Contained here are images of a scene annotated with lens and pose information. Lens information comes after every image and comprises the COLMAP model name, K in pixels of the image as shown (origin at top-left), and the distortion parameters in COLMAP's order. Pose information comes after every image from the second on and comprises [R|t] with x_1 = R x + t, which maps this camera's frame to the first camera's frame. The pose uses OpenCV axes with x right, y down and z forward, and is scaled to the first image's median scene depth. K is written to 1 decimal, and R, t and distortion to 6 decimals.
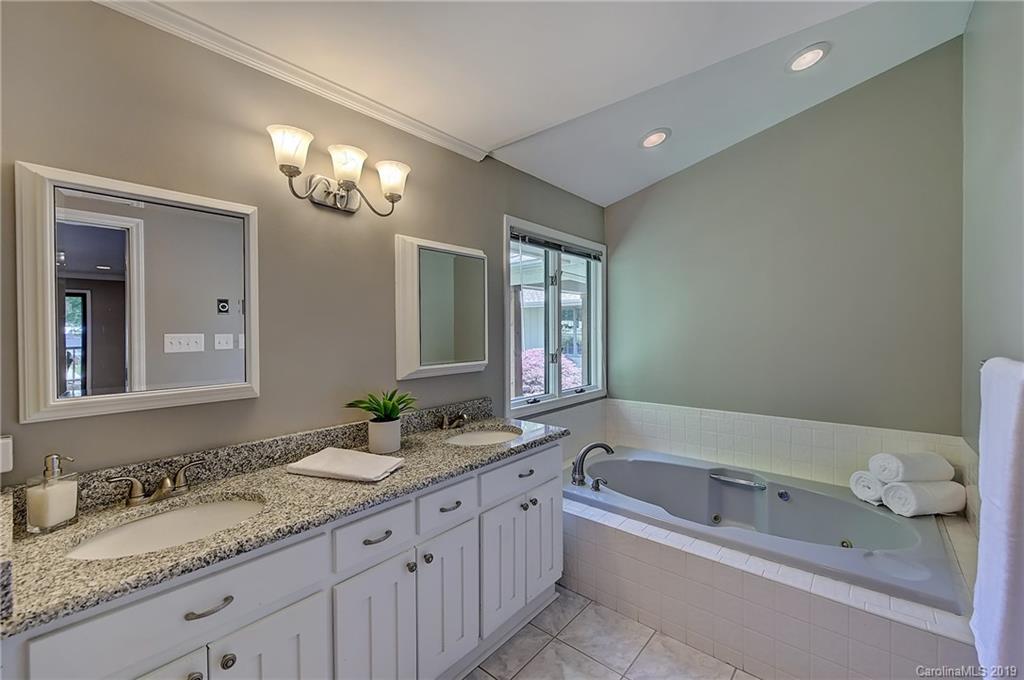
lens RADIAL K [[418.1, 0, 517.7], [0, 418.1, 335.8], [0, 0, 1]] dist [-0.002657, -0.000161]
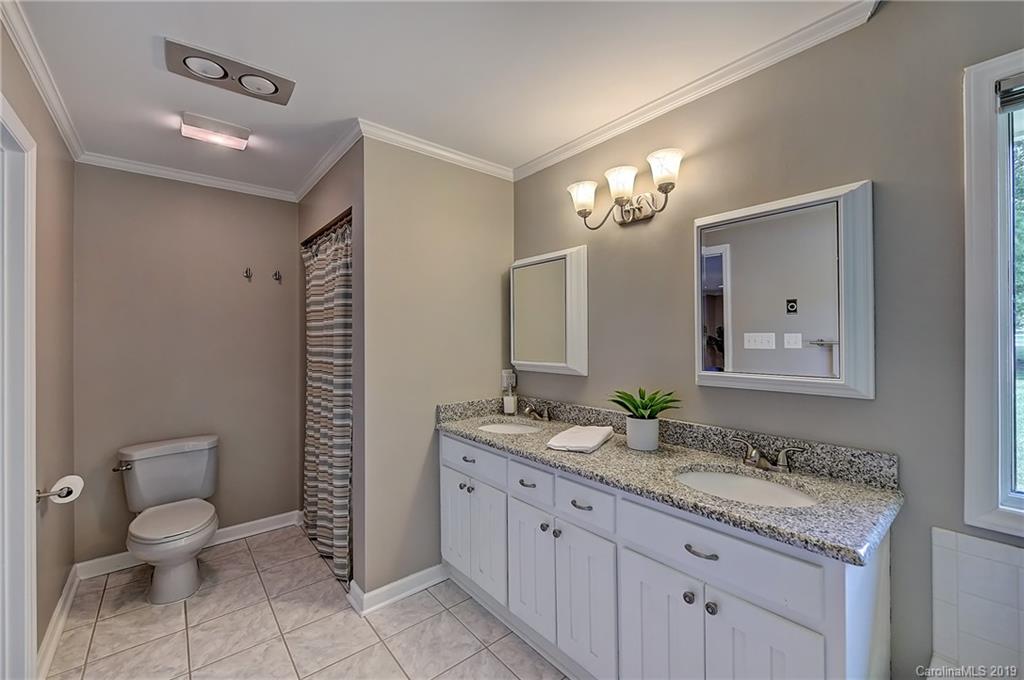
lens RADIAL K [[418.1, 0, 518.2], [0, 418.1, 335.3], [0, 0, 1]] dist [-0.002657, -0.000161]
pose [[-0.173437, 0.004790, -0.984833, 0.701180], [-0.007370, 0.999954, 0.006161, -0.001081], [0.984817, 0.008327, -0.173394, 0.848420]]
